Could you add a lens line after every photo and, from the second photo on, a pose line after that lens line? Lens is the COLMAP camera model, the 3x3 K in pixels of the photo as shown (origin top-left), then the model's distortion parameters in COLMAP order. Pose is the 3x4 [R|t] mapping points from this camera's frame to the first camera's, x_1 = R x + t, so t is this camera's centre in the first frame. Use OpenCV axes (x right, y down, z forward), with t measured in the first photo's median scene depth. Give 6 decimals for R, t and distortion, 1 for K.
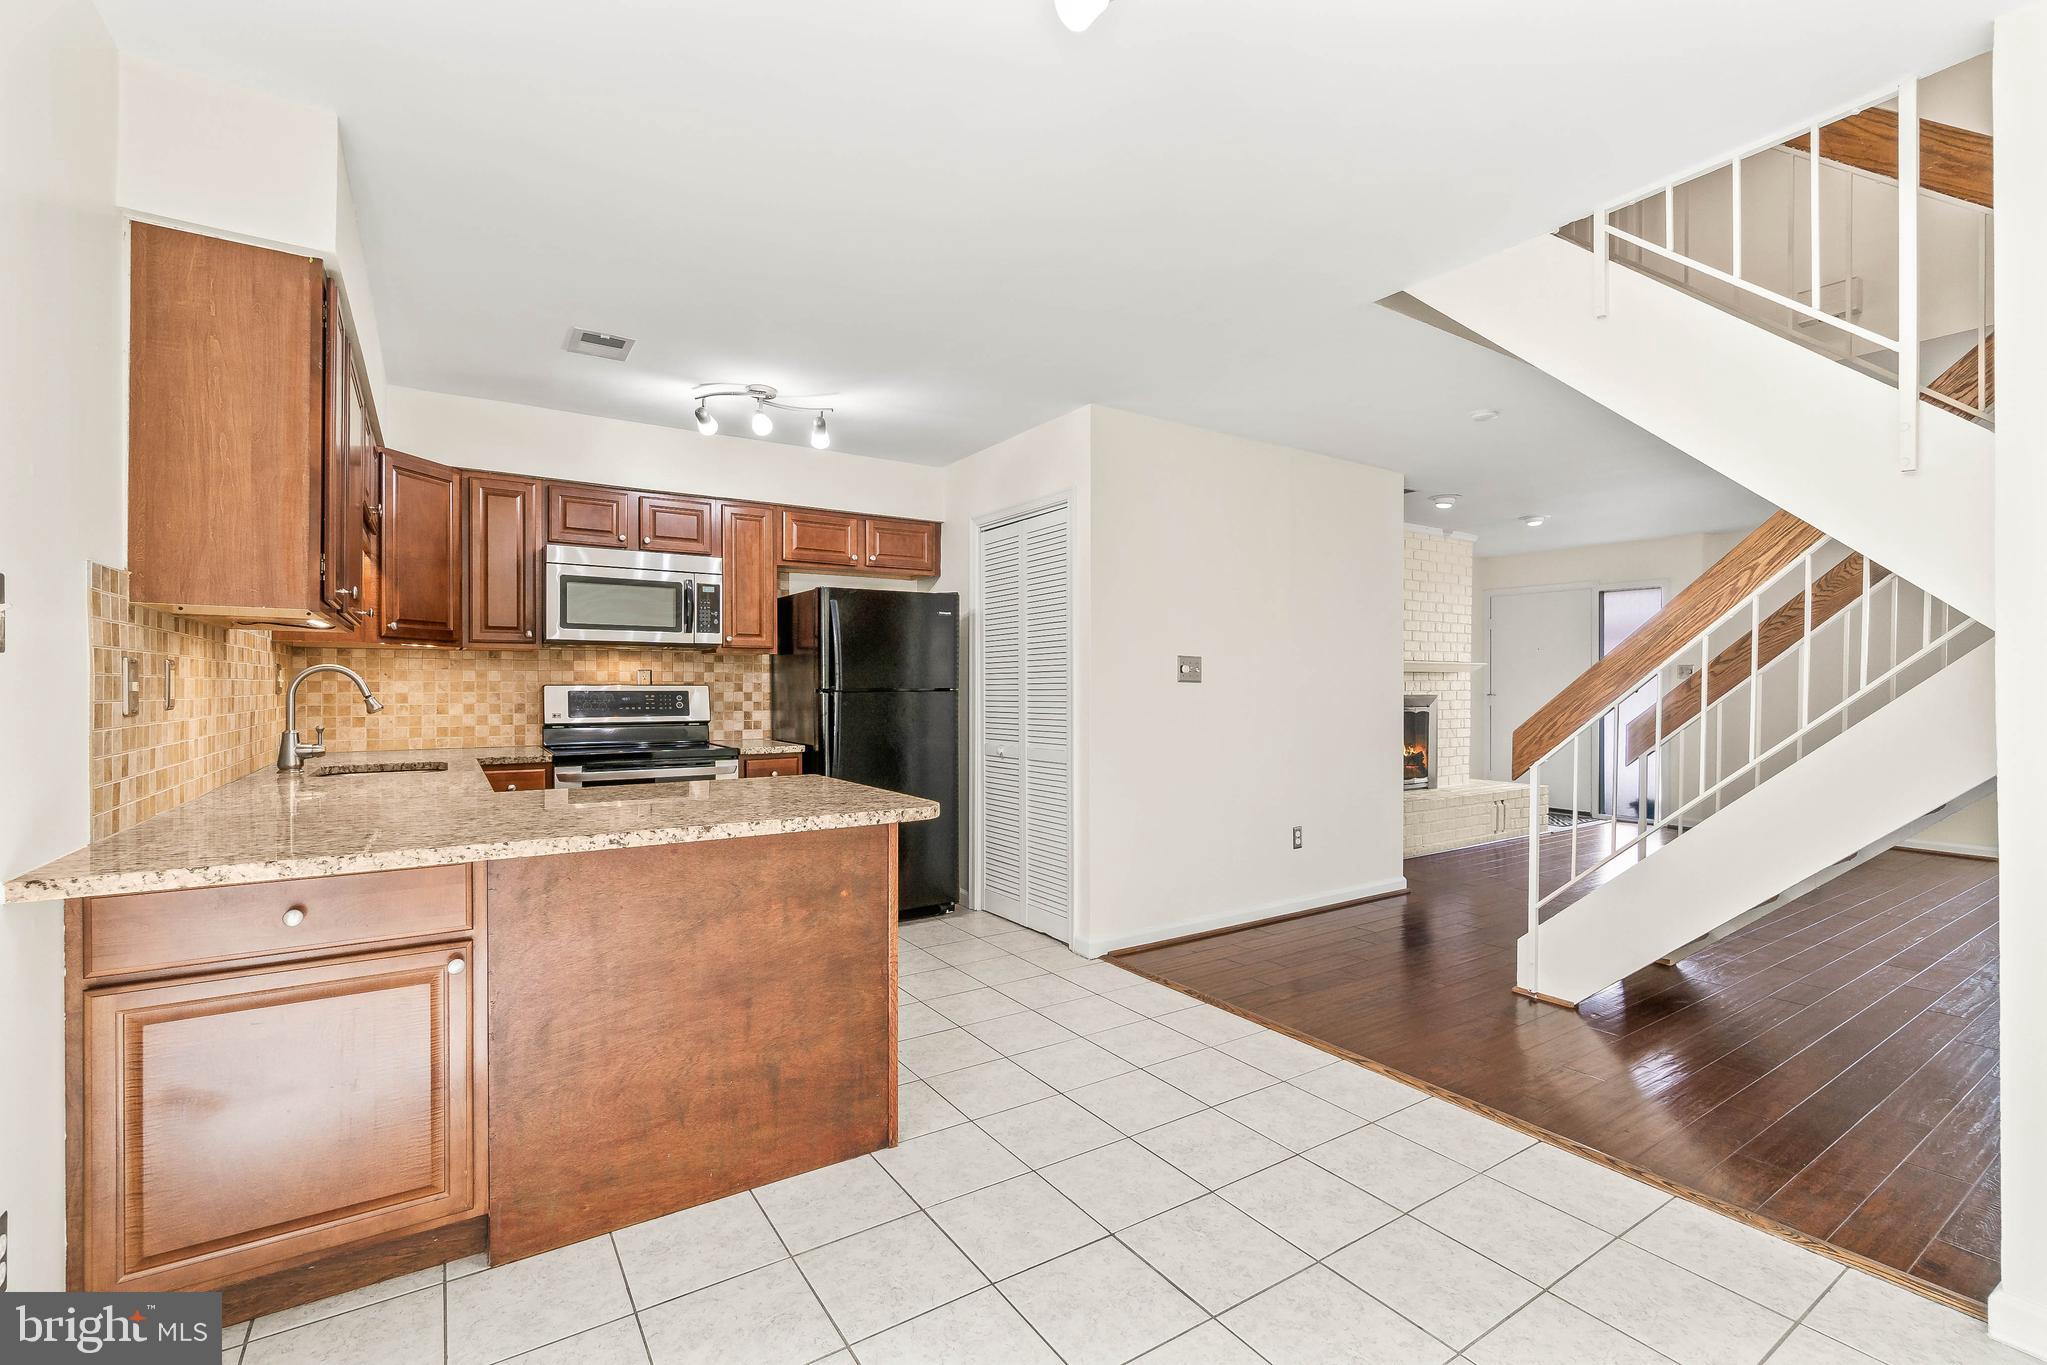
lens RADIAL K [[888.7, 0, 1023.5], [0, 888.7, 682.5], [0, 0, 1]] dist [-0.001318, -0.000429]
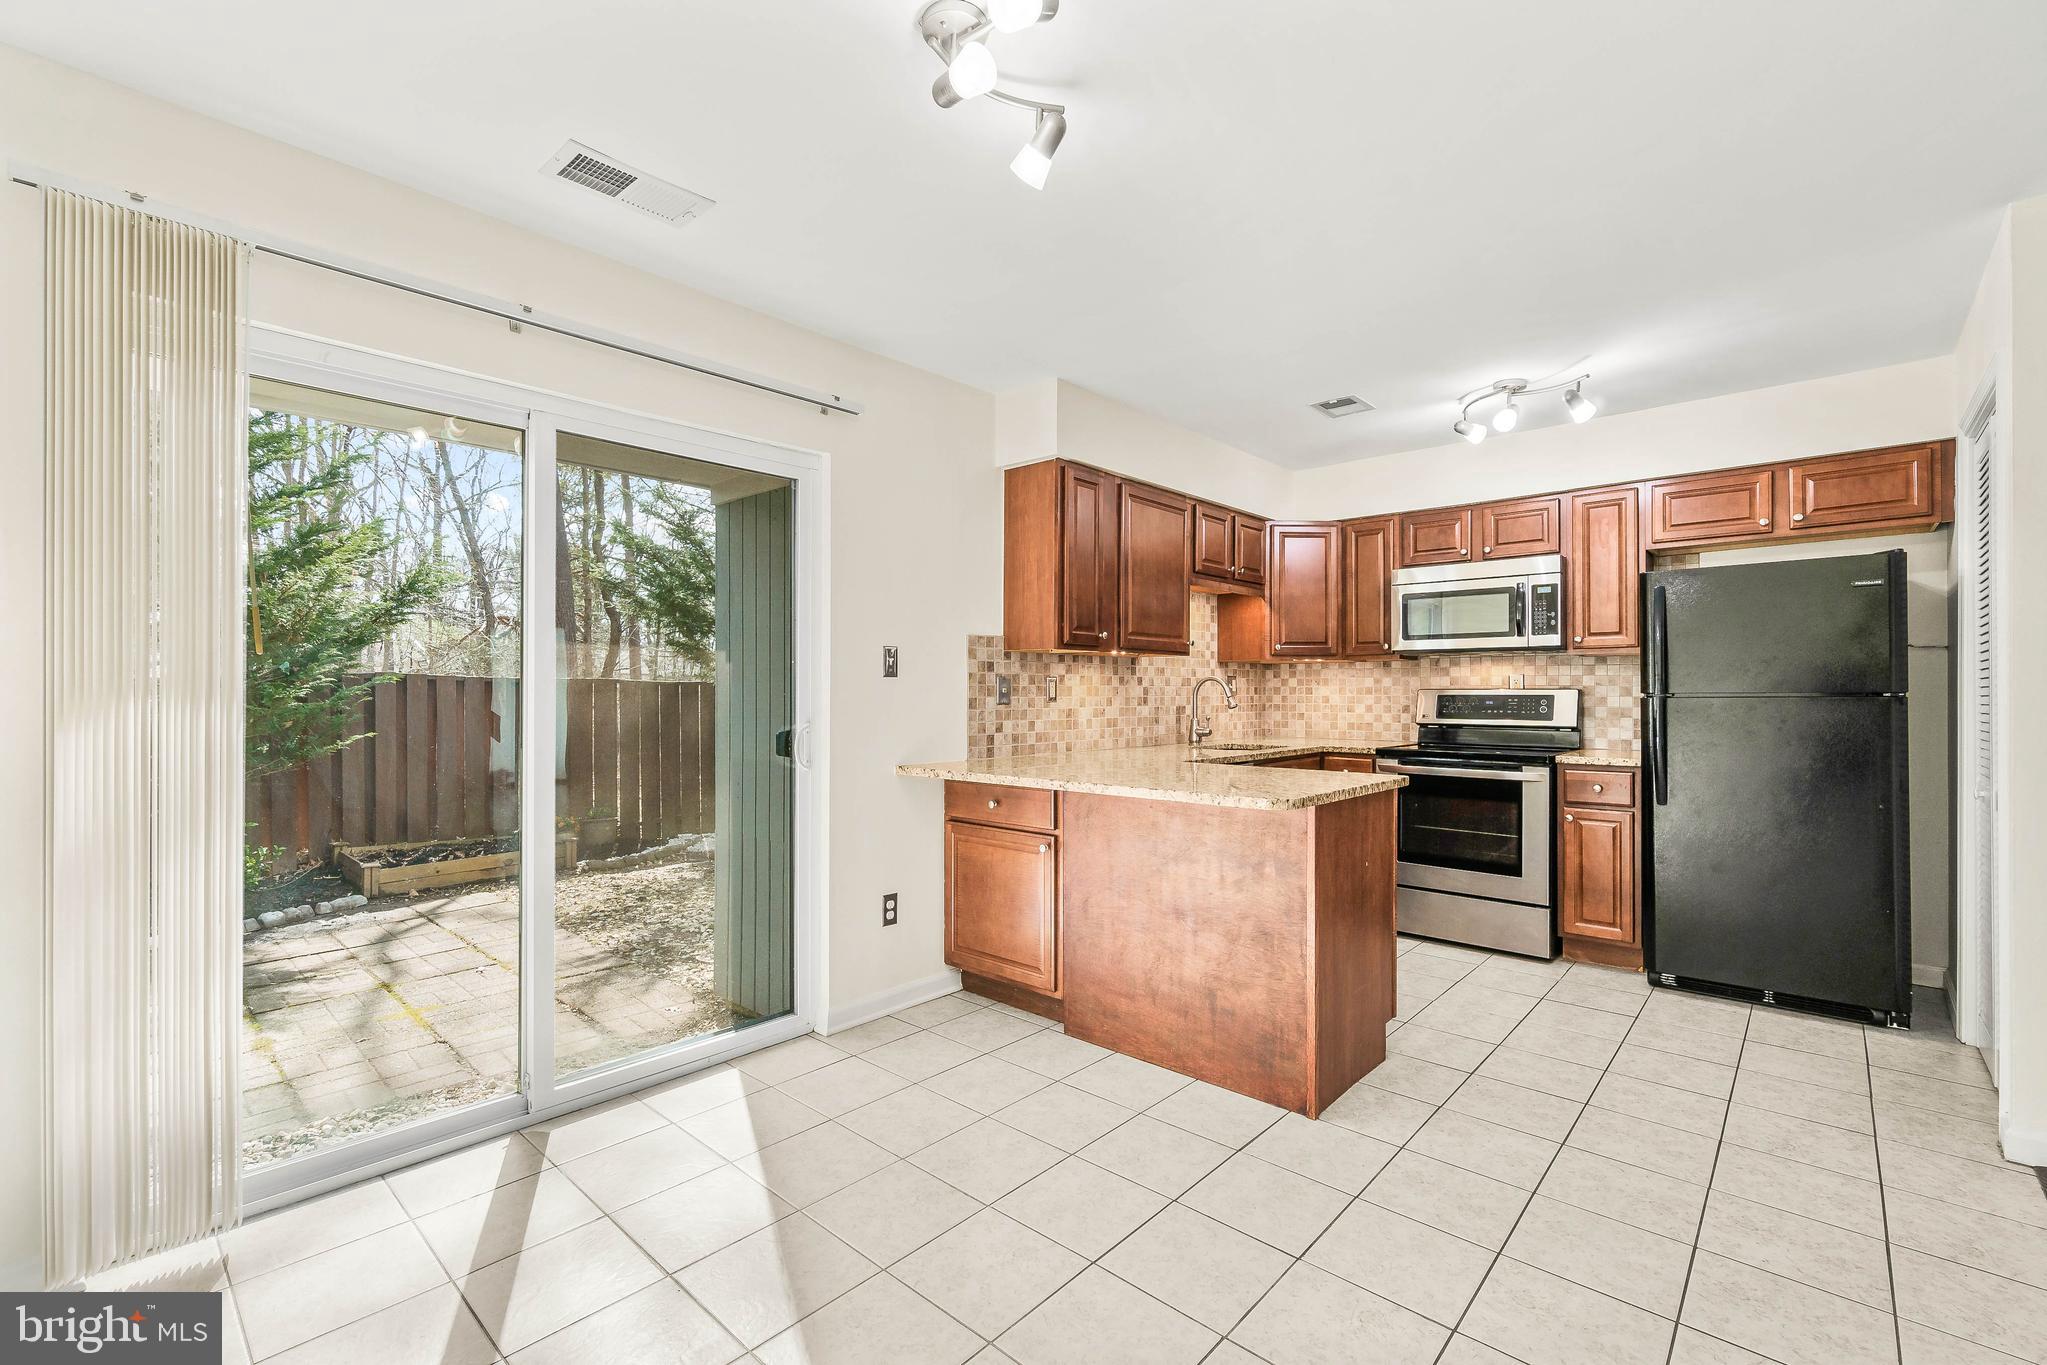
lens RADIAL K [[888.7, 0, 1023.5], [0, 888.7, 682.5], [0, 0, 1]] dist [-0.001318, -0.000429]
pose [[0.245777, -0.009533, -0.969280, 0.468180], [0.004492, 0.999952, -0.008696, 0.001743], [0.969316, -0.002216, 0.245808, 0.230038]]
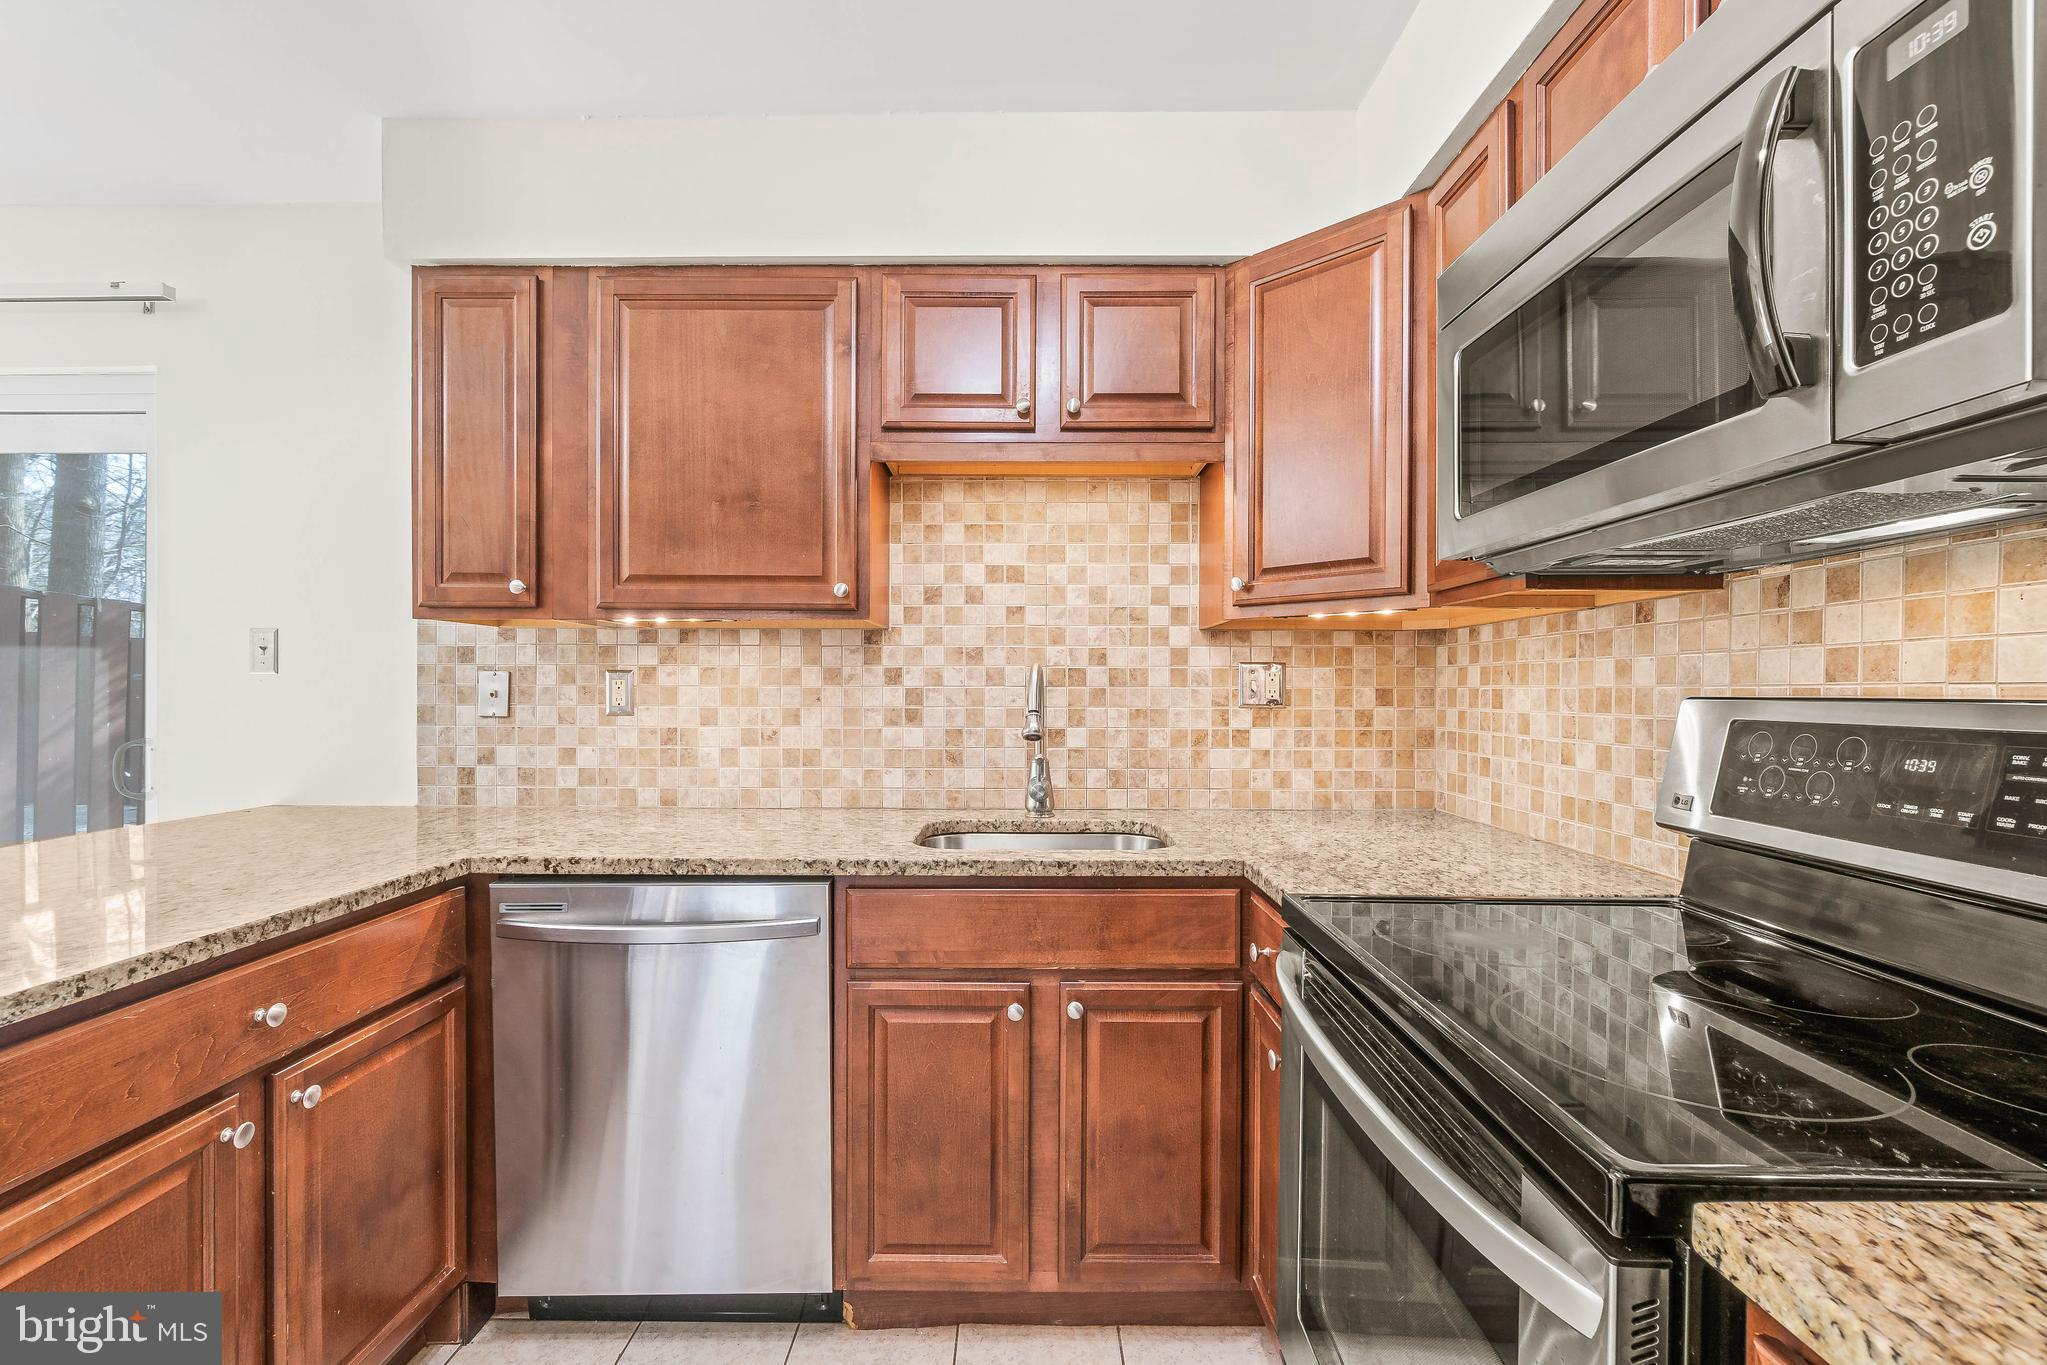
lens RADIAL K [[888.7, 0, 1023.5], [0, 888.7, 682.5], [0, 0, 1]] dist [-0.001318, -0.000429]
pose [[-0.557224, -0.009830, -0.830304, -0.165160], [0.000451, 0.999926, -0.012141, 0.001597], [0.830362, -0.007140, -0.557179, 1.021105]]
